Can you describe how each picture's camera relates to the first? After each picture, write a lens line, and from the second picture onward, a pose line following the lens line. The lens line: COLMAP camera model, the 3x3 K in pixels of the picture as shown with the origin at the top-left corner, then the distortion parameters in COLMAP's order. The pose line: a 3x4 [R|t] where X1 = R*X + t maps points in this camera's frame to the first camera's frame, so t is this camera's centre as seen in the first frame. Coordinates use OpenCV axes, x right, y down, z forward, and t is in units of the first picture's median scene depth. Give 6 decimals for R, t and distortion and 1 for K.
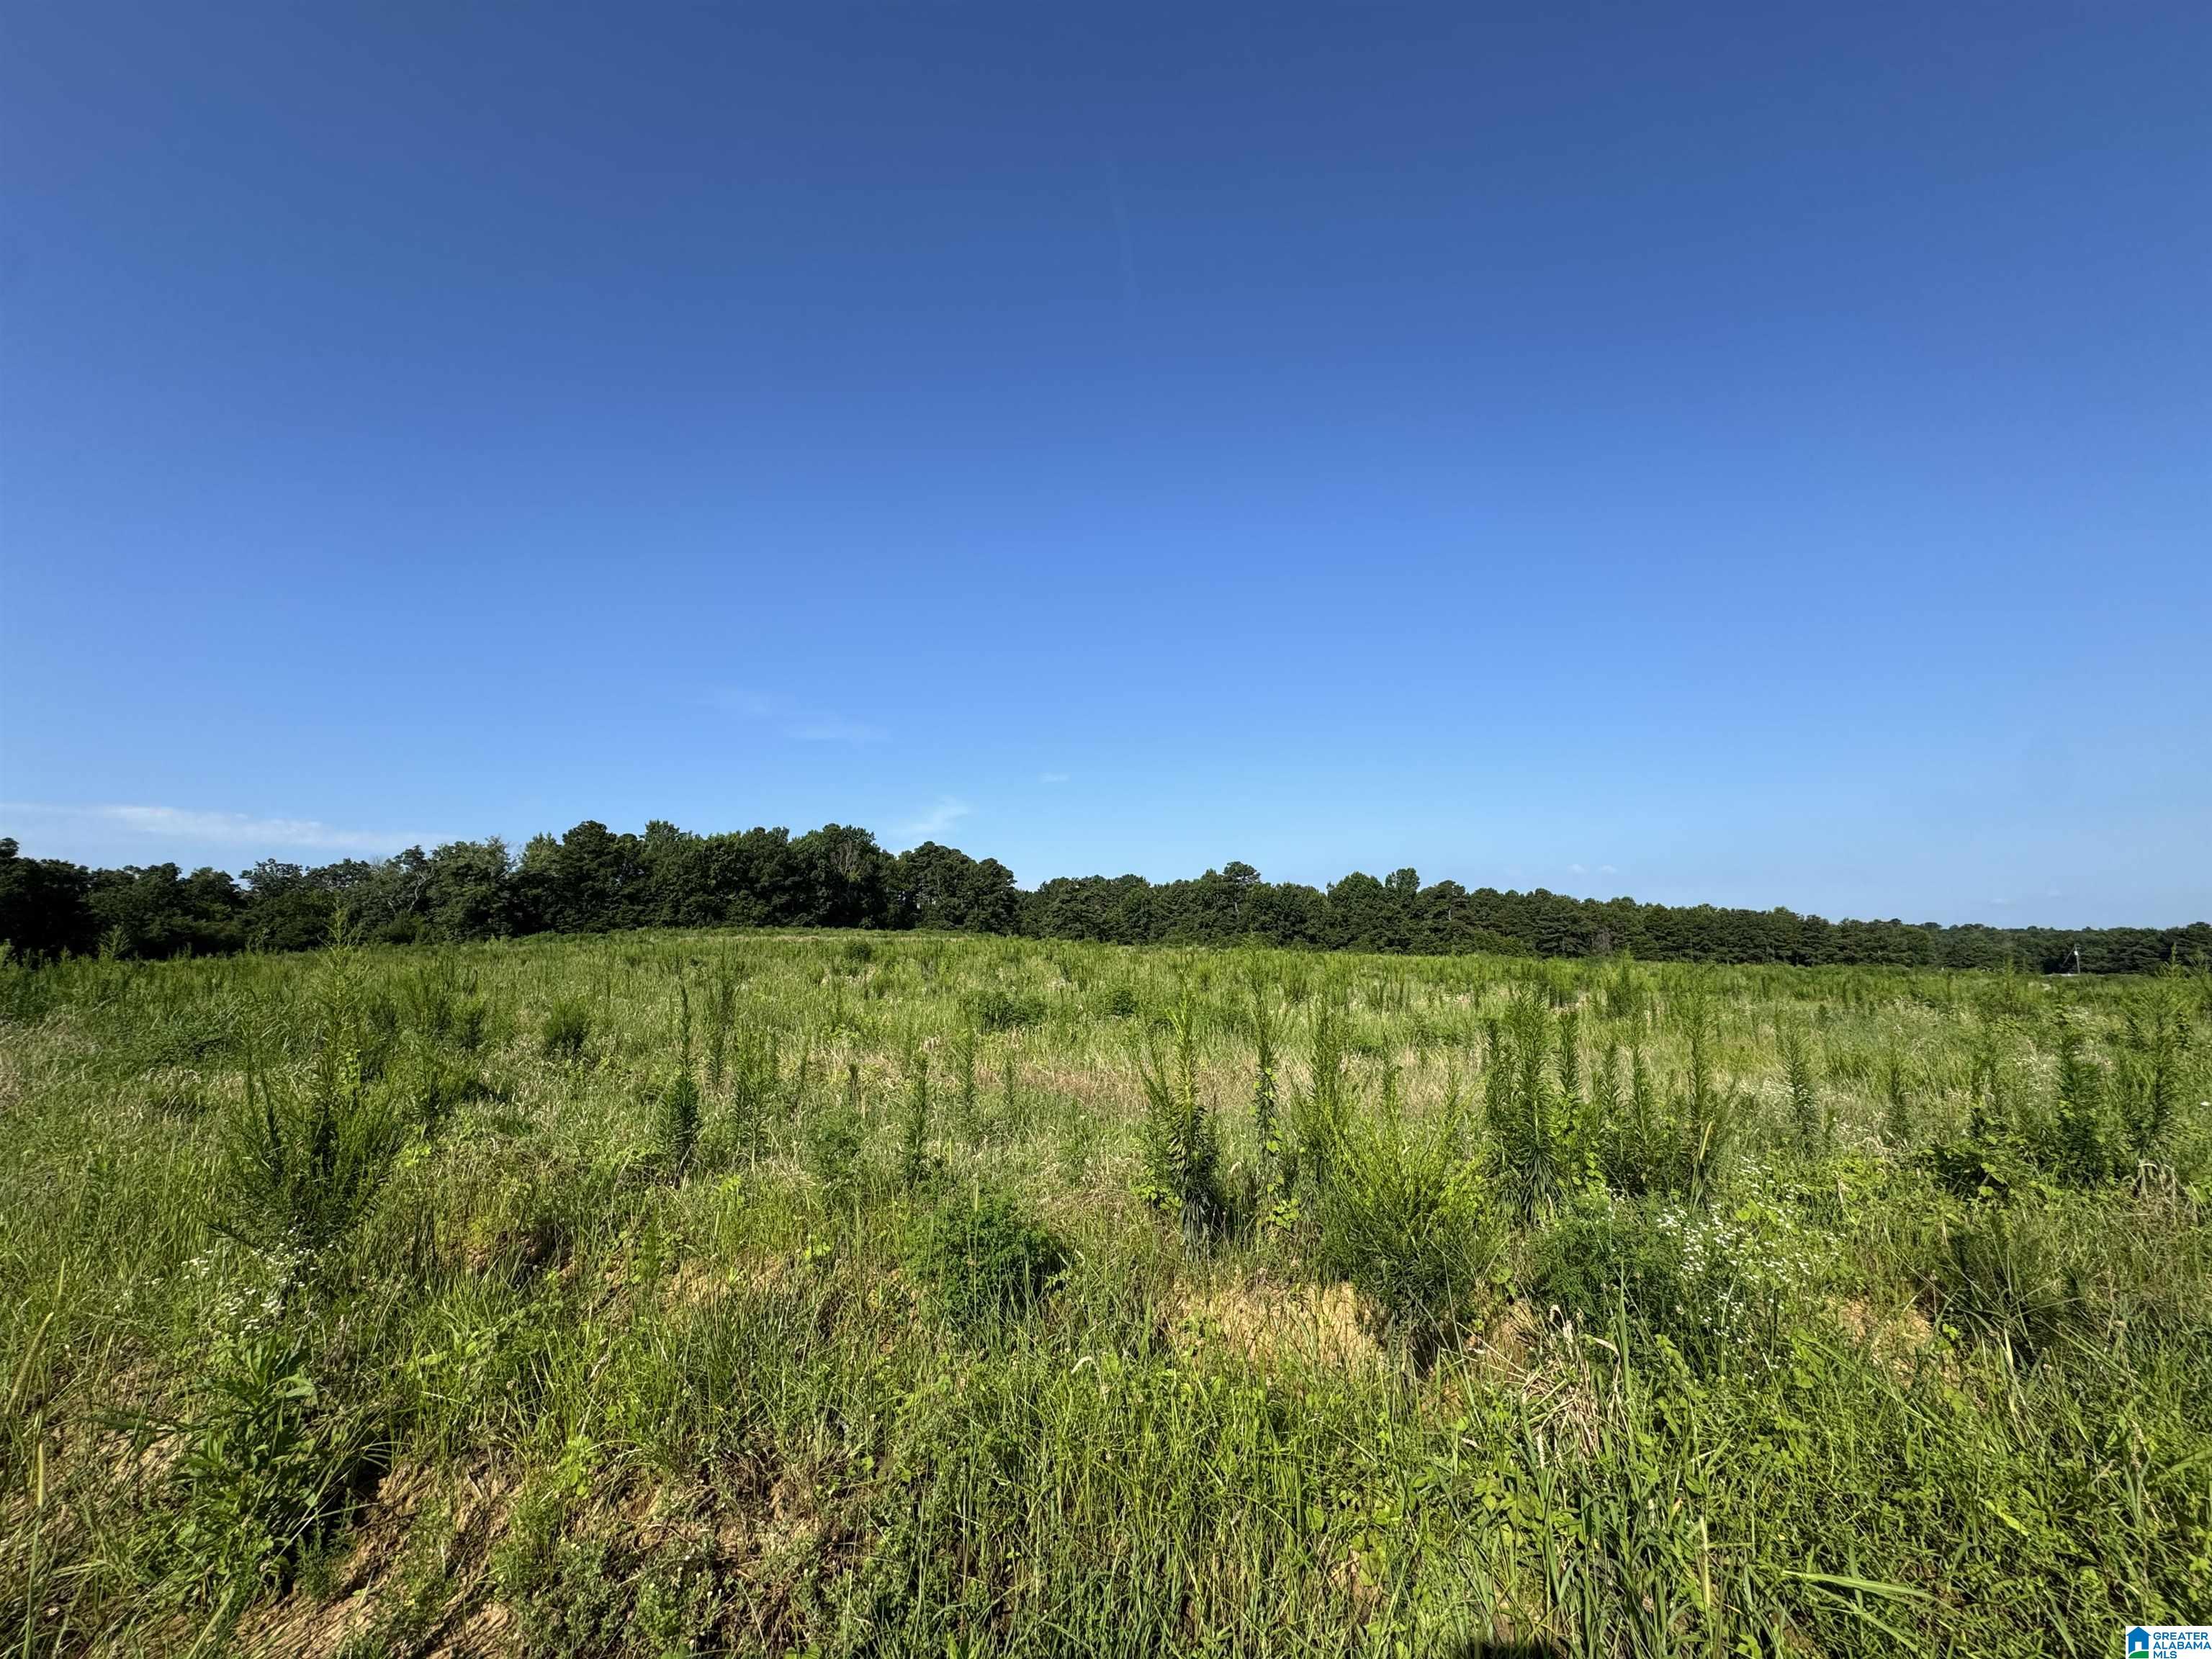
lens RADIAL K [[879.1, 0, 1109.3], [0, 879.1, 828.5], [0, 0, 1]] dist [-0.000927, -0.000314]
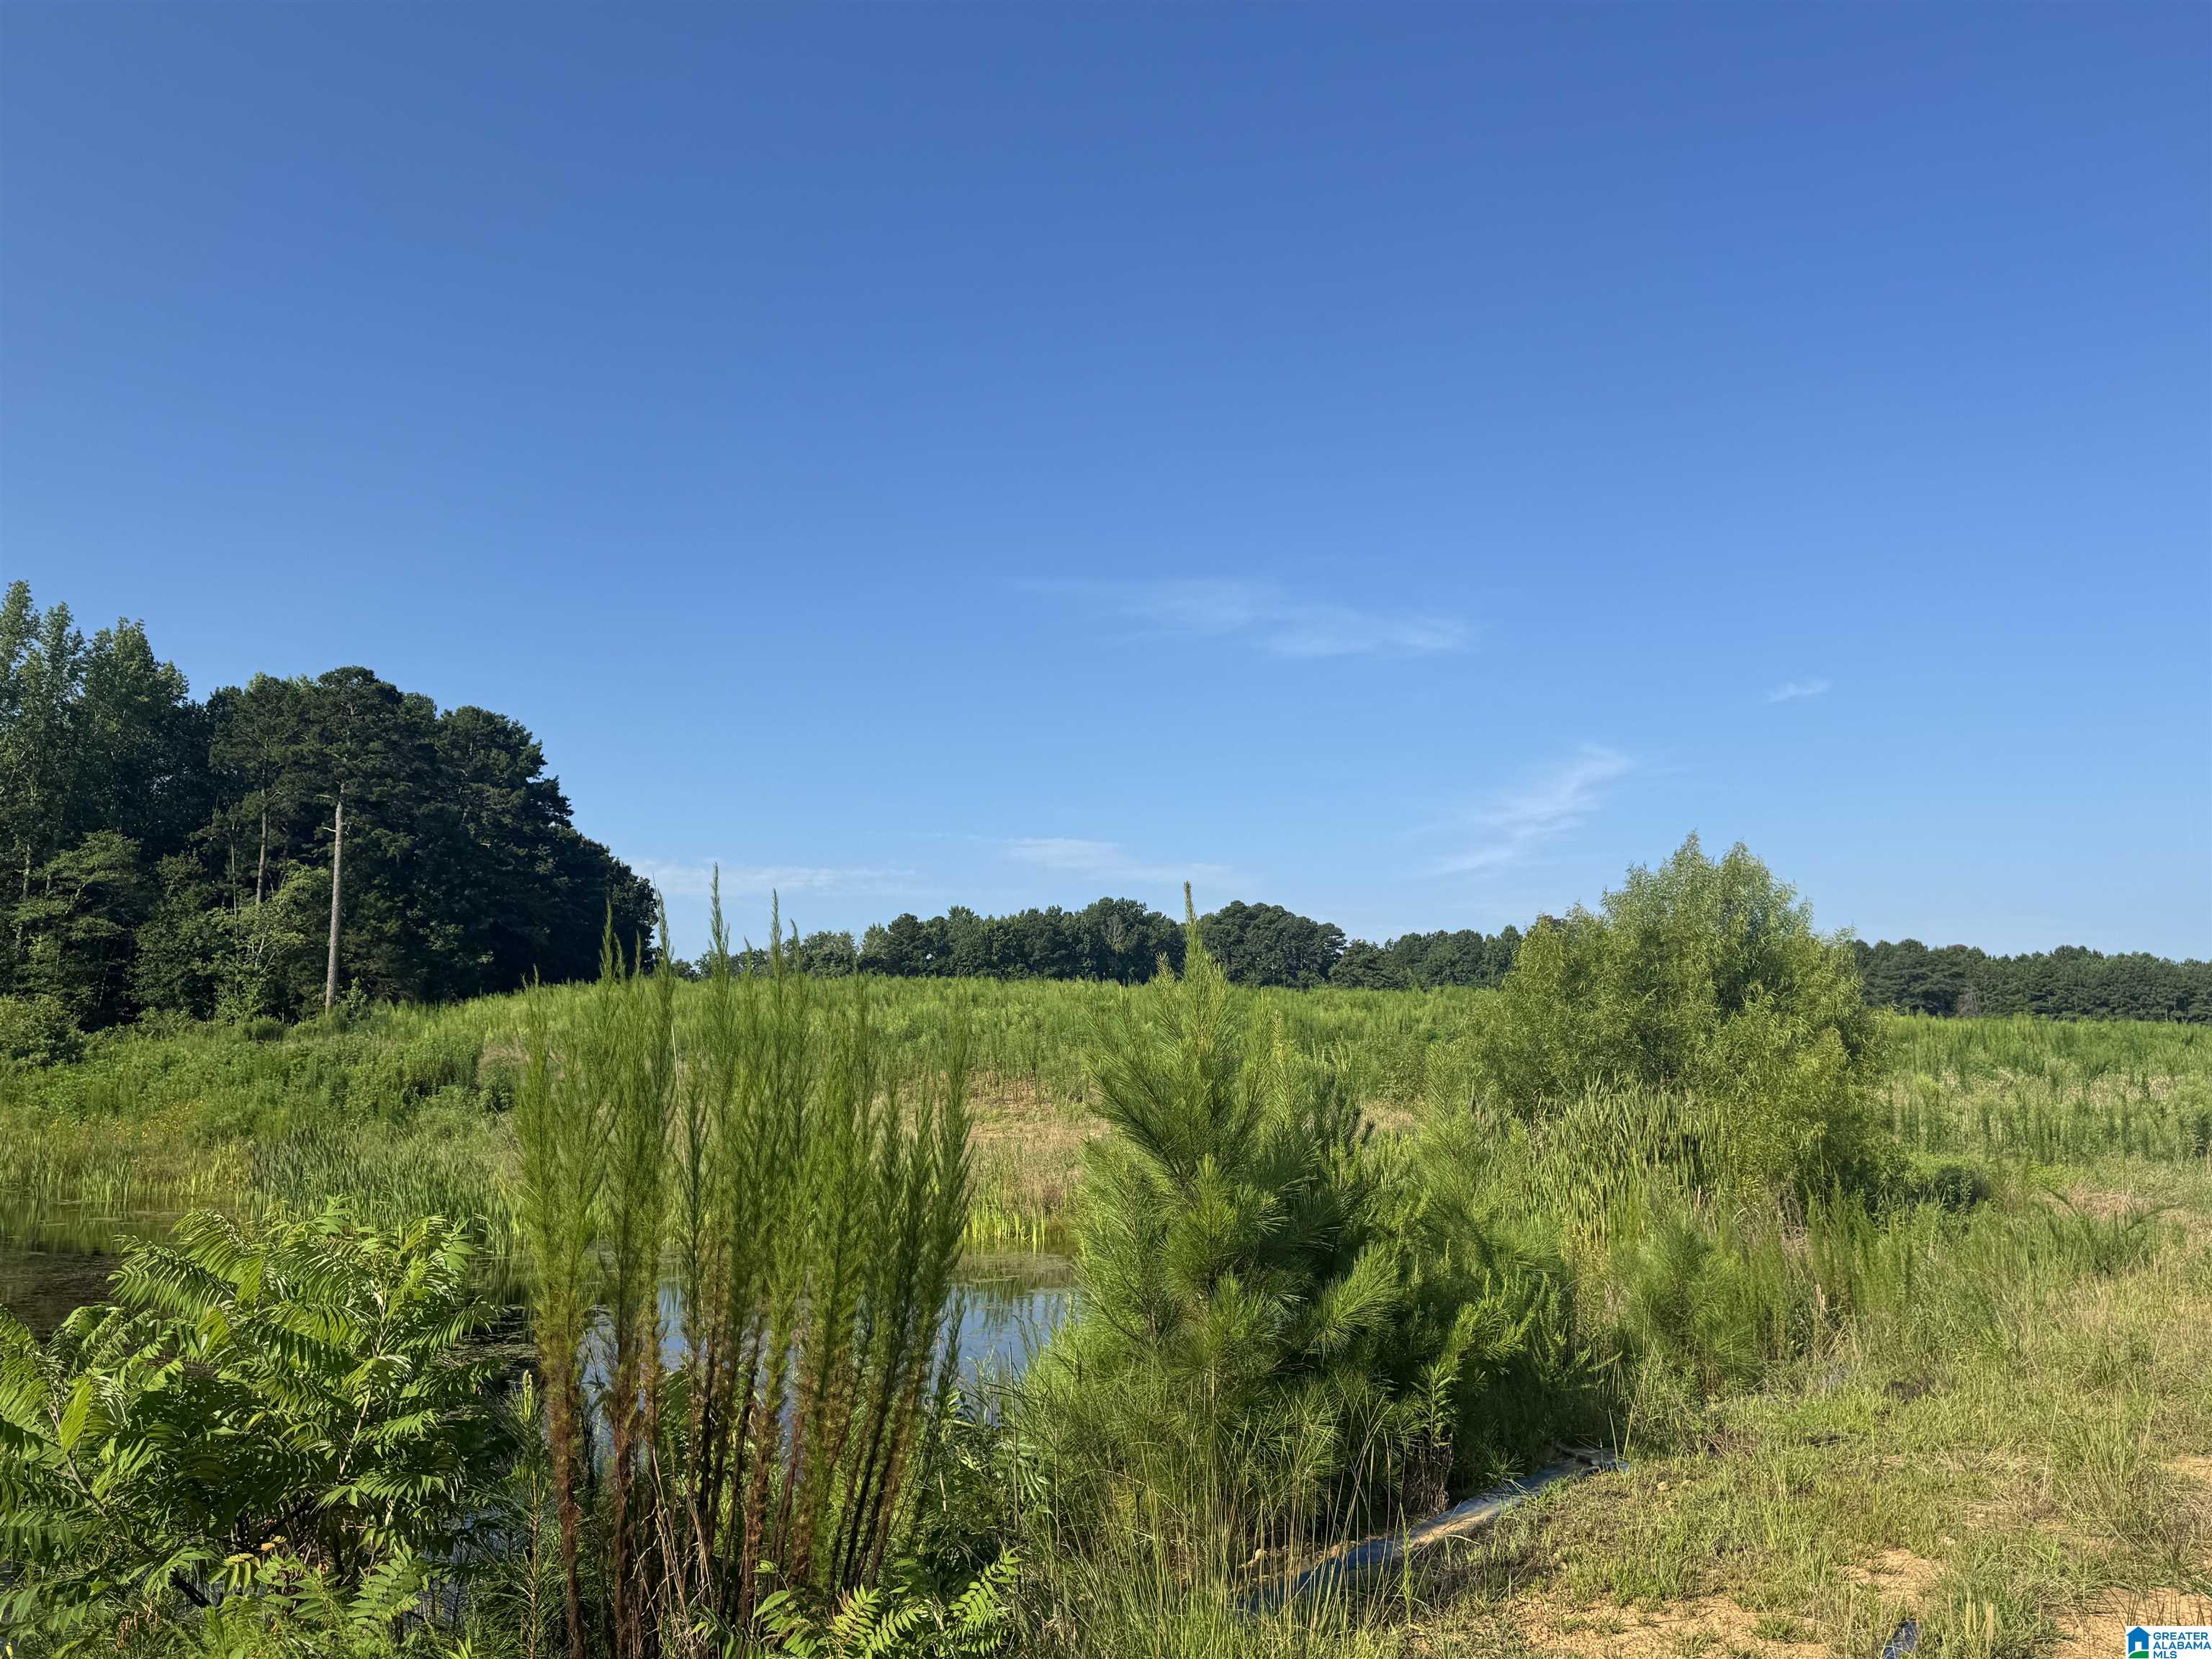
lens RADIAL K [[1707.7, 0, 1096.2], [0, 1707.7, 777.0], [0, 0, 1]] dist [0.037689, -0.058439]
pose [[0.897992, -0.072614, -0.433979, 0.704370], [0.062404, 0.997337, -0.037749, -0.088683], [0.435564, 0.006816, 0.900132, -1.049811]]
